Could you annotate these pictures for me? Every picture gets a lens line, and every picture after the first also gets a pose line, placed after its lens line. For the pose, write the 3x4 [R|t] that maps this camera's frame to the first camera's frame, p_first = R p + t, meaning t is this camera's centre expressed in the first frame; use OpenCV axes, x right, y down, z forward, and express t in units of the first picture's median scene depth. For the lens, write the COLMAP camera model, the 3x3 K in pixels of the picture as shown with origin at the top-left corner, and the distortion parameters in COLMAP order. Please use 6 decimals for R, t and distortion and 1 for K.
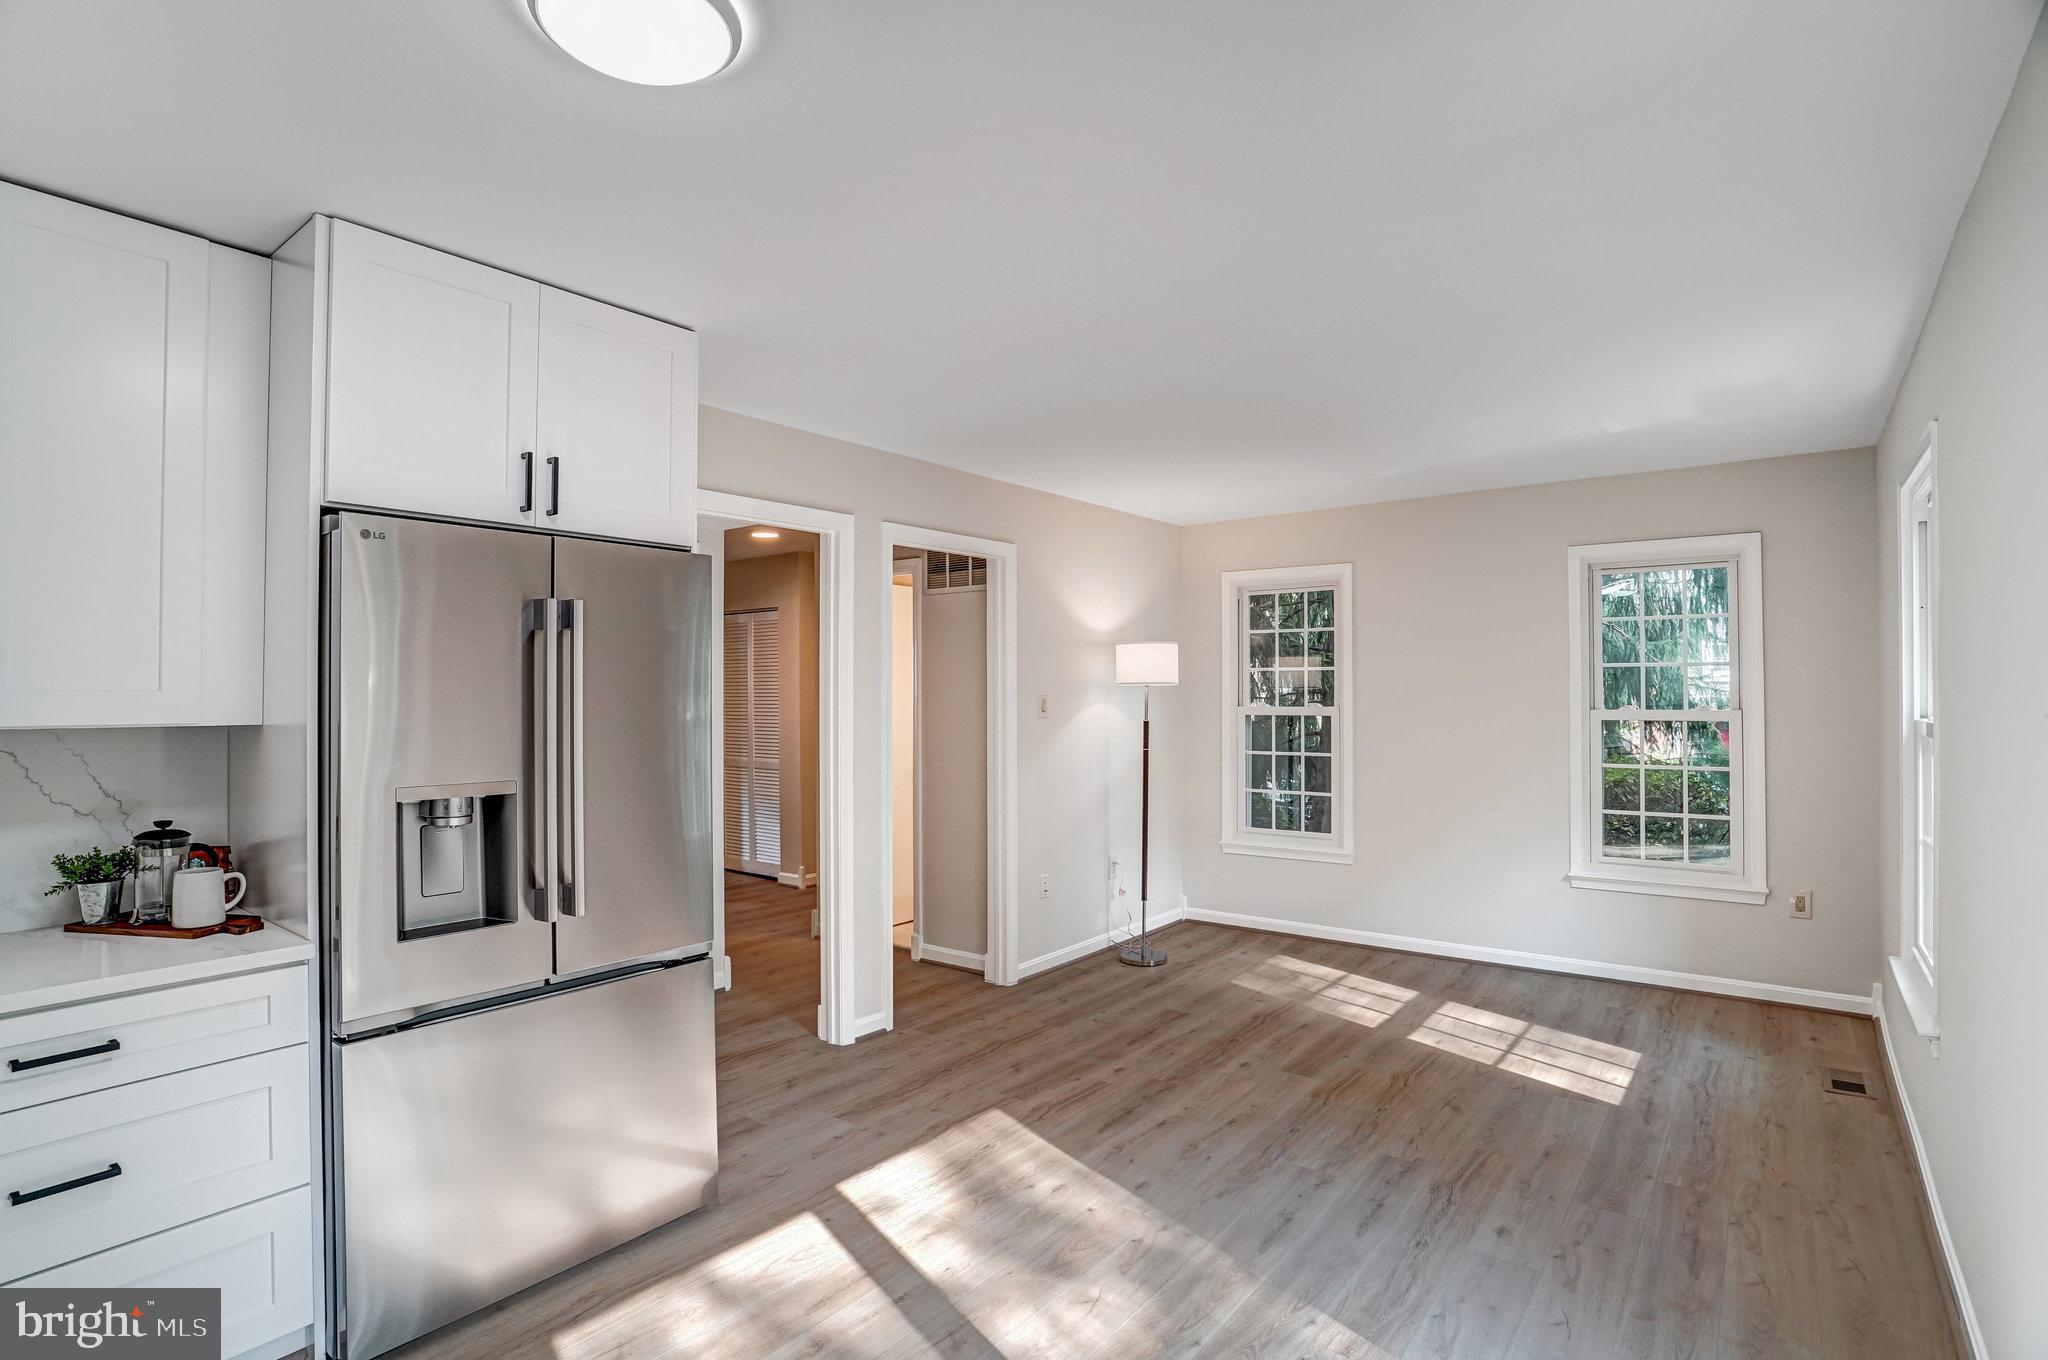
lens RADIAL K [[1005.7, 0, 1016.3], [0, 1005.7, 685.6], [0, 0, 1]] dist [-0.092802, 0.041353]
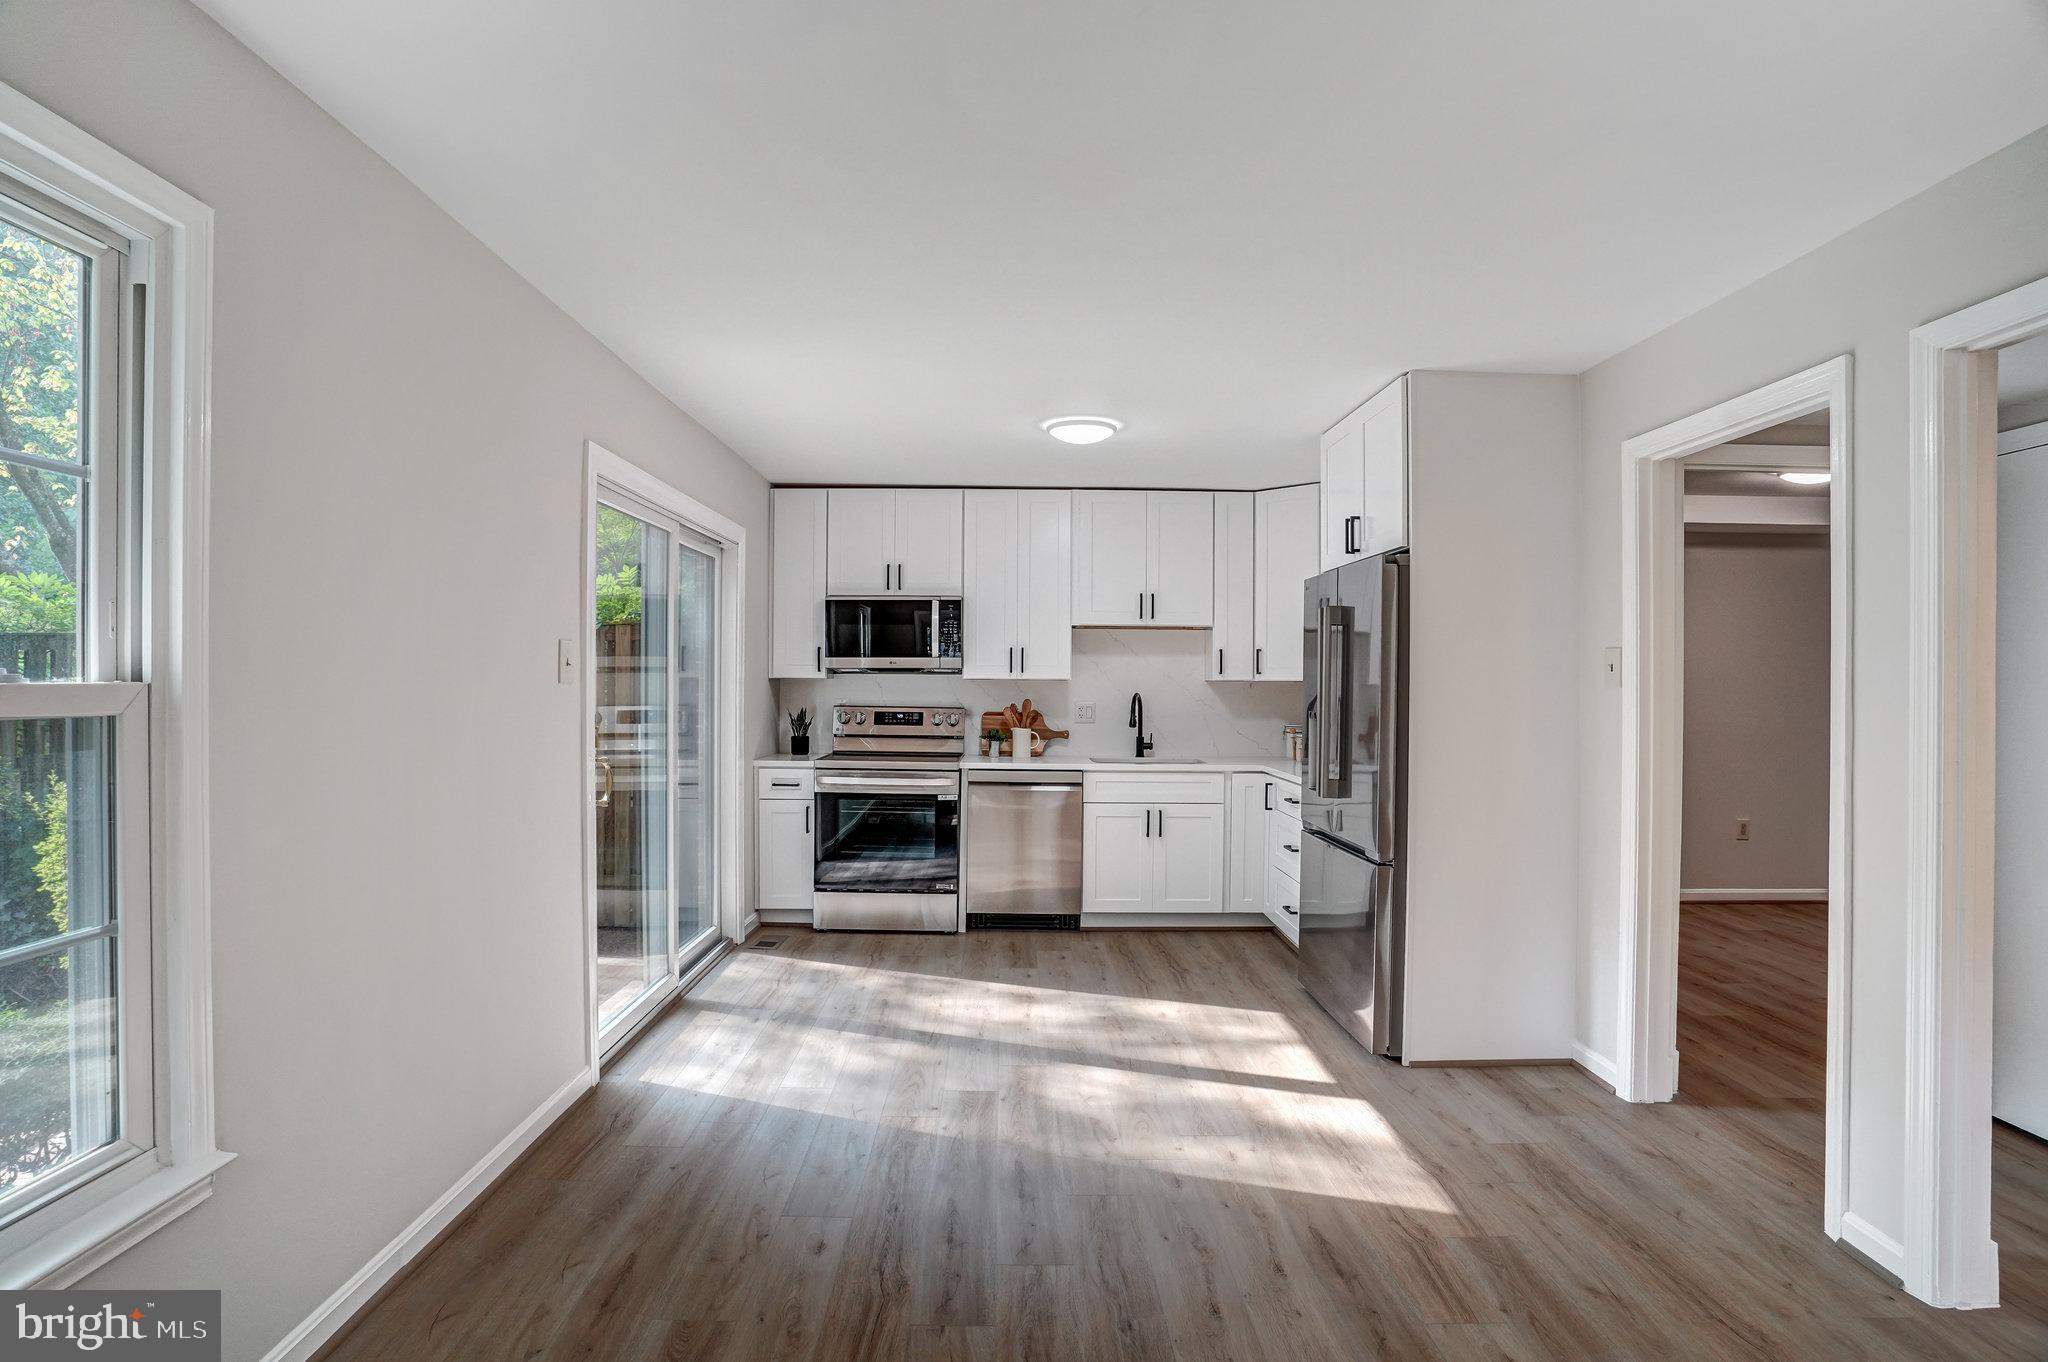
lens RADIAL K [[1025.1, 0, 1010.3], [0, 1025.1, 681.9], [0, 0, 1]] dist [-0.093068, 0.045874]
pose [[-0.785356, -0.002184, -0.619040, 0.593999], [-0.000810, 0.999997, -0.002500, 0.025252], [0.619044, -0.001462, -0.785355, 1.164079]]
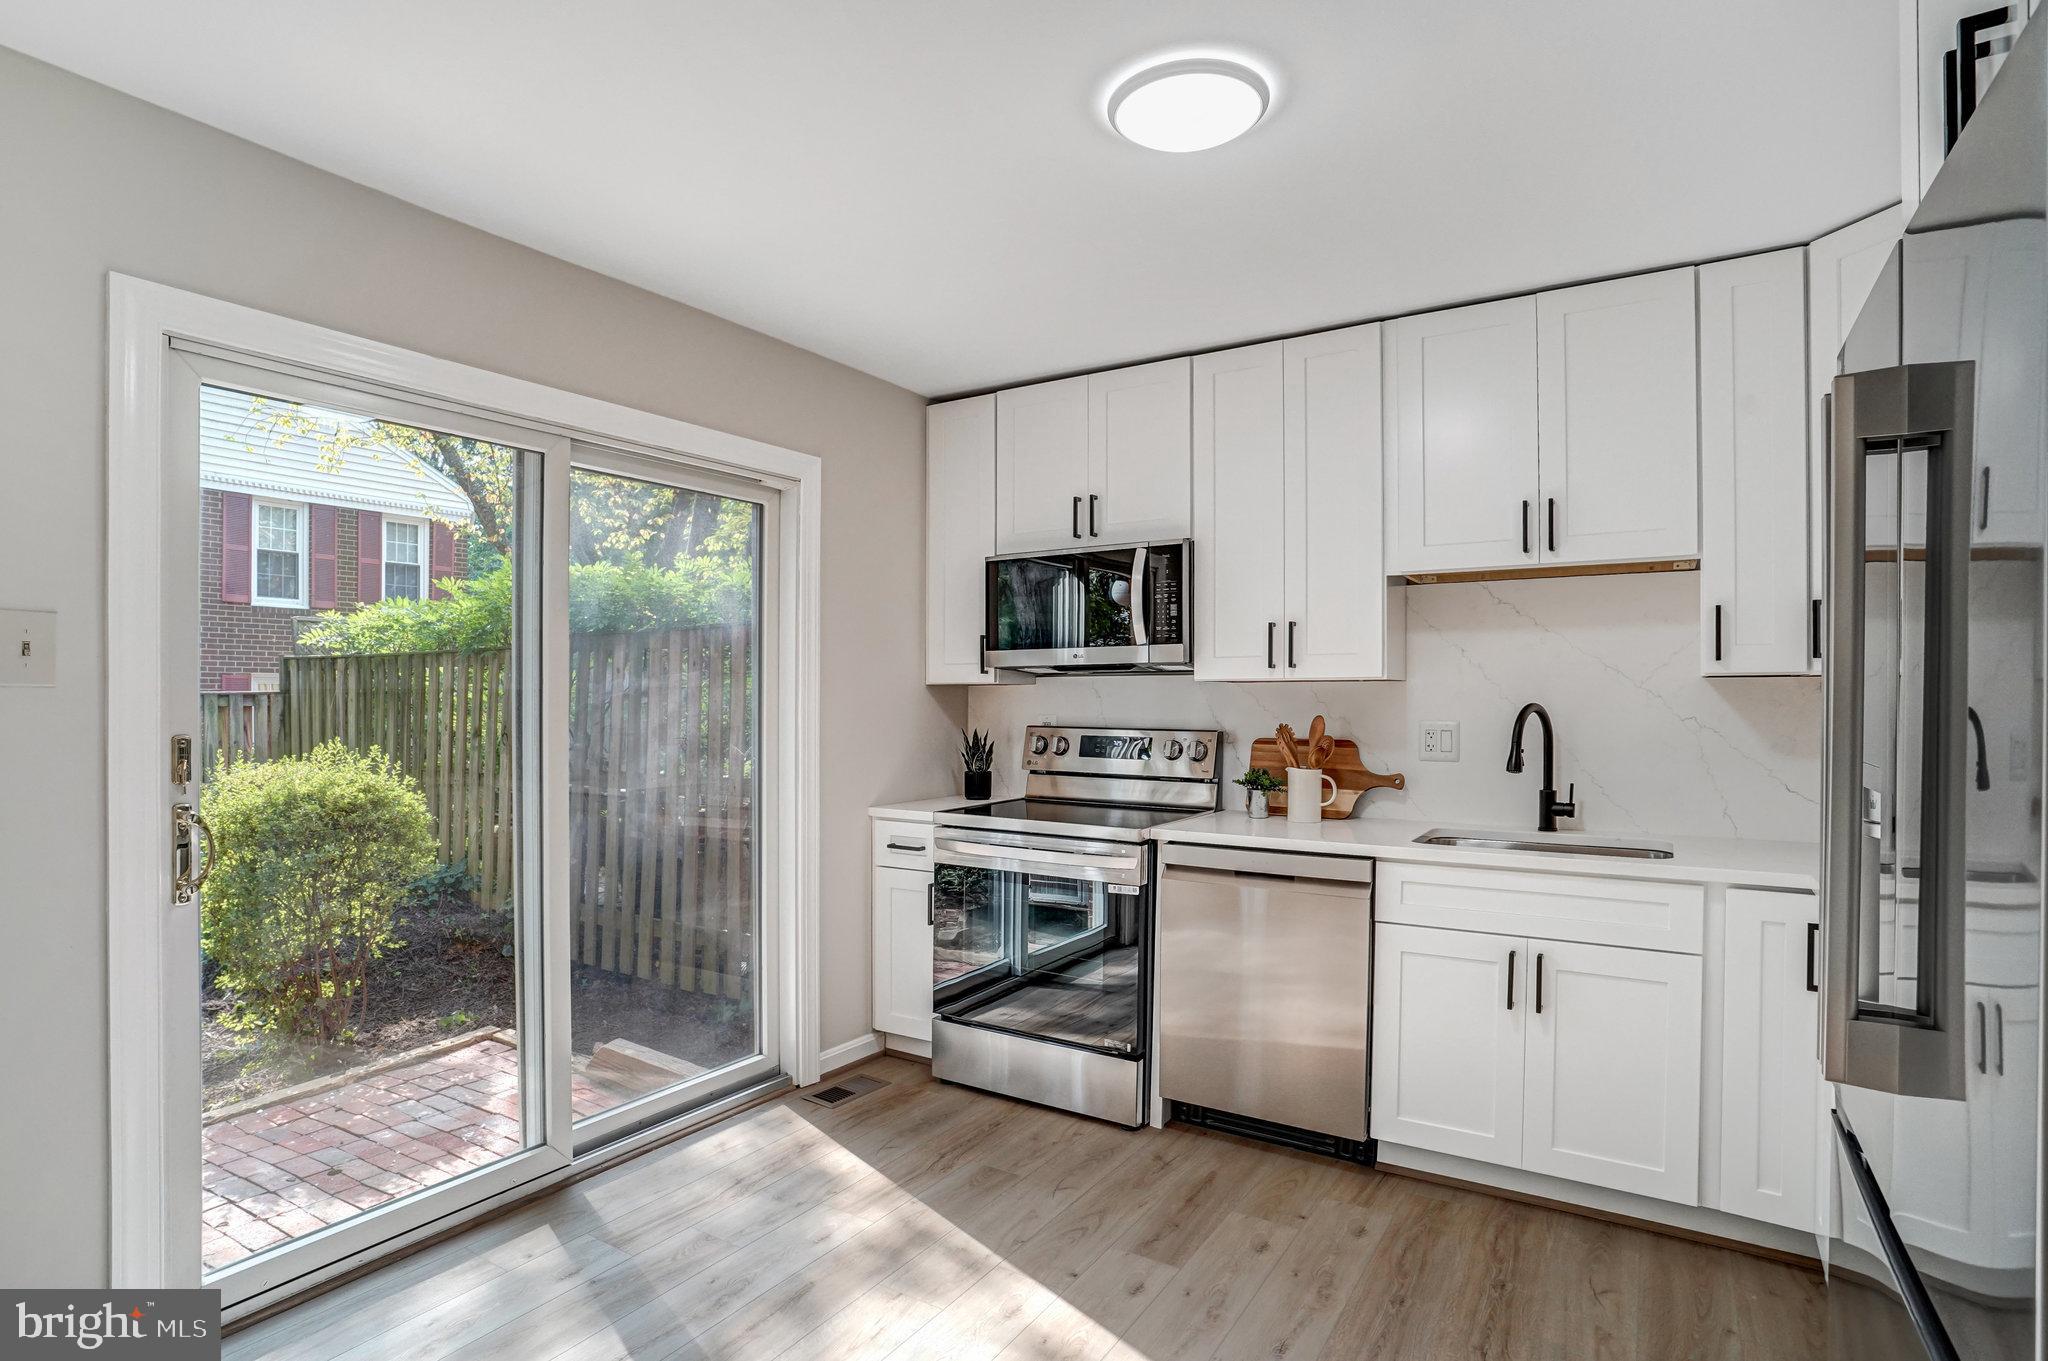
lens RADIAL K [[1043.4, 0, 1006.3], [0, 1043.4, 695.2], [0, 0, 1]] dist [-0.080209, 0.039645]
pose [[-0.996055, 0.004452, -0.088624, -0.016899], [0.005306, 0.999942, -0.009401, 0.036186], [0.088577, -0.009834, -0.996021, 0.822213]]
